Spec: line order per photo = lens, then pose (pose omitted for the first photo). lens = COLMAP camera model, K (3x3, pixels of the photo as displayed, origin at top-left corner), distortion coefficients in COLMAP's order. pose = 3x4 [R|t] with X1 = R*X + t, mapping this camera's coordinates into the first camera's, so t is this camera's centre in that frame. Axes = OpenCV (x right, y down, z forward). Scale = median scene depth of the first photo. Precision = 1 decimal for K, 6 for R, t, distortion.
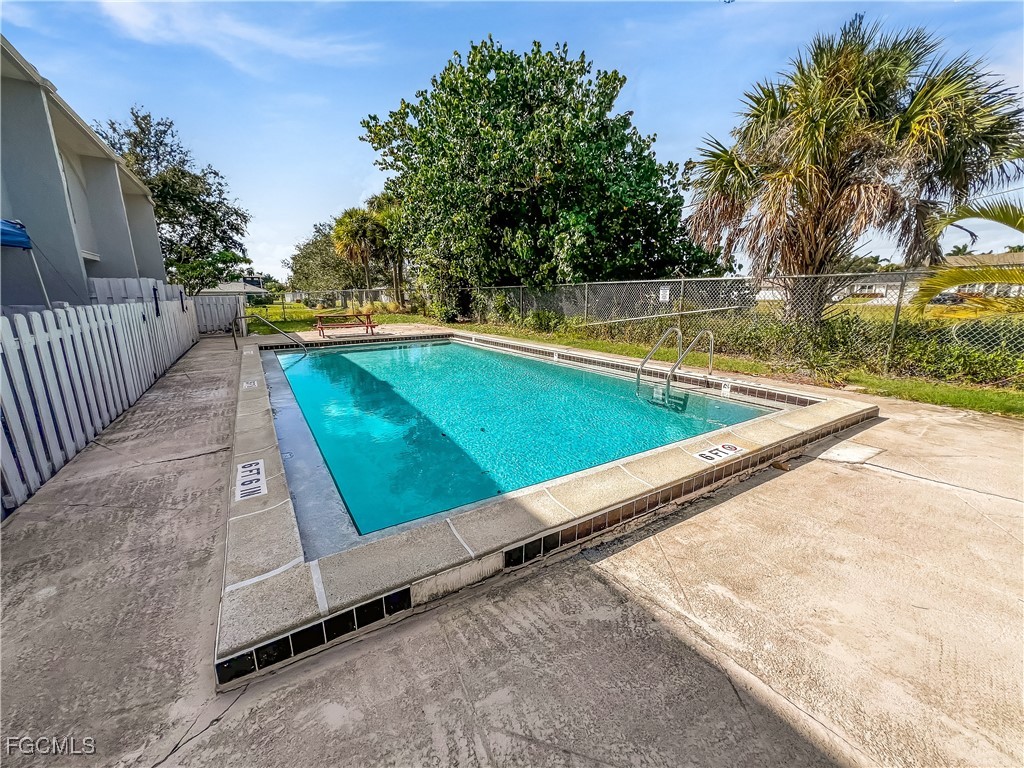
lens RADIAL K [[406.7, 0, 512.0], [0, 406.7, 384.0], [0, 0, 1]] dist [-0.001984, -0.000314]
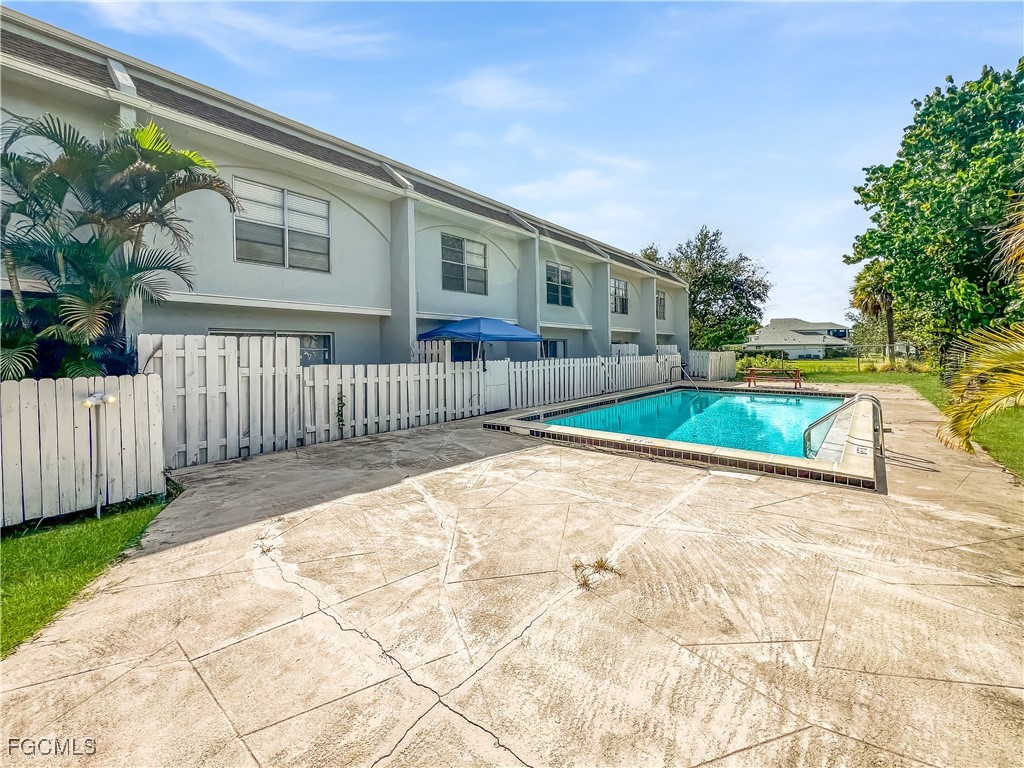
lens RADIAL K [[417.9, 0, 513.9], [0, 417.9, 355.1], [0, 0, 1]] dist [-0.019614, 0.000102]
pose [[0.311537, 0.012383, -0.950153, 1.530494], [-0.197115, 0.979007, -0.051871, -0.002232], [0.929565, 0.203449, 0.307437, -0.171609]]
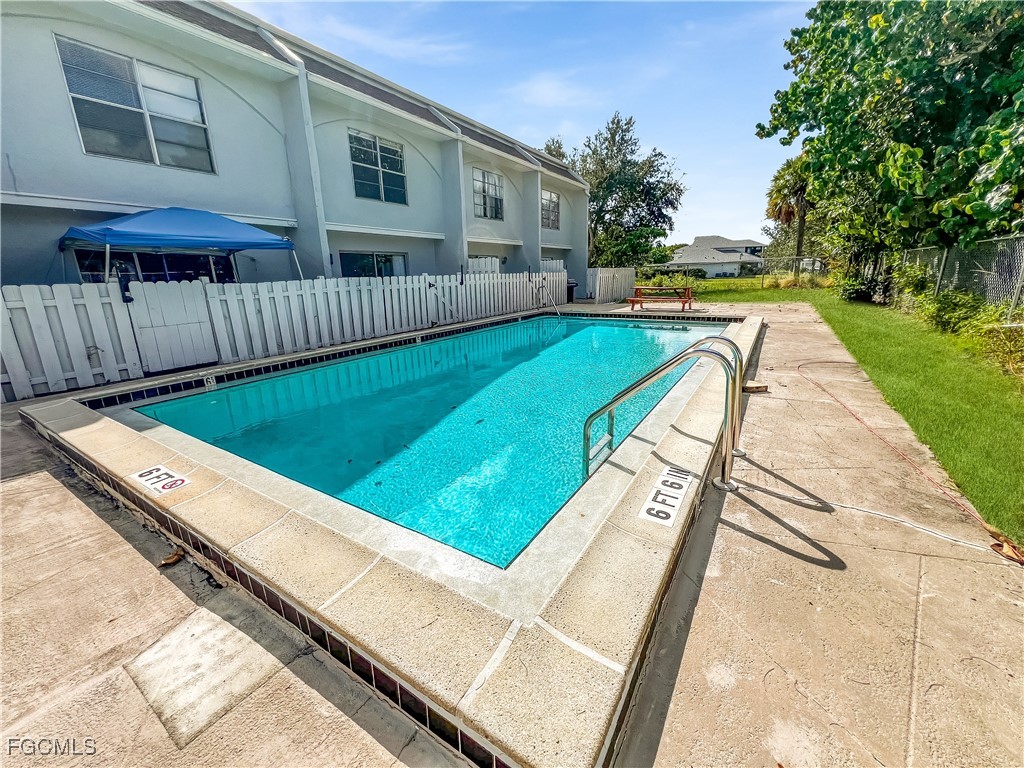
lens RADIAL K [[406.7, 0, 512.0], [0, 406.7, 384.0], [0, 0, 1]] dist [-0.001984, -0.000314]
pose [[0.444128, 0.237901, -0.863802, 0.993917], [-0.177333, 0.968372, 0.175524, -0.182652], [0.878239, 0.075226, 0.472269, 0.837184]]
